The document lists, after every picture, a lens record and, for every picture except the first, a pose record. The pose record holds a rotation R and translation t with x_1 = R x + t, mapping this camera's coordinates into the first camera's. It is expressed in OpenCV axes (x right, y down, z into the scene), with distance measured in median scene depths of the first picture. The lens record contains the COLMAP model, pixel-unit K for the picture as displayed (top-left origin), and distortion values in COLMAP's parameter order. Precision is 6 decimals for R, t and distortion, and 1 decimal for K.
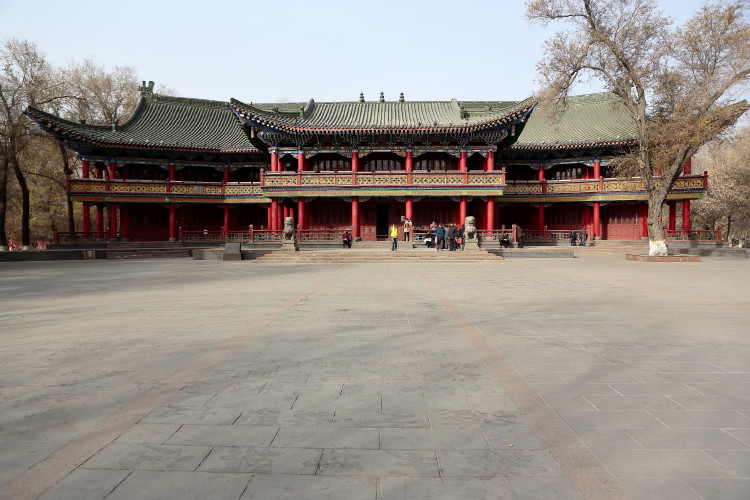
lens RADIAL K [[508.7, 0, 375.8], [0, 508.7, 258.6], [0, 0, 1]] dist [-0.082712, 0.001009]
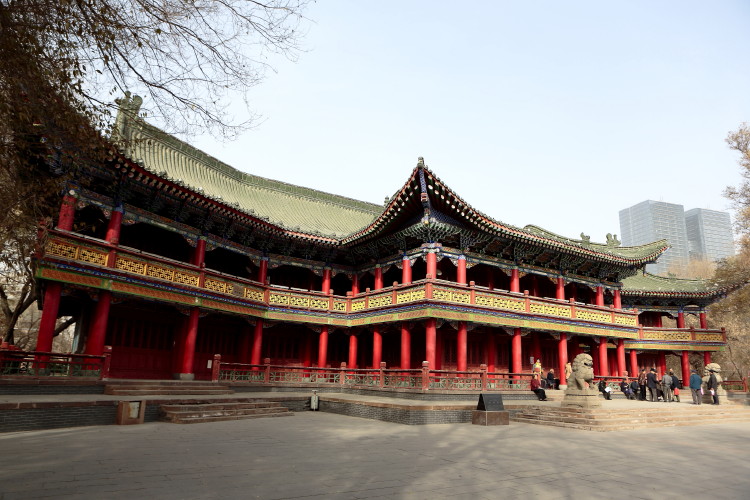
lens RADIAL K [[508.7, 0, 375.8], [0, 508.7, 258.6], [0, 0, 1]] dist [-0.082712, 0.001009]
pose [[0.824776, 0.156854, 0.543269, -0.562470], [-0.008020, 0.963905, -0.266125, -0.019688], [-0.565402, 0.215136, 0.796264, 0.456000]]
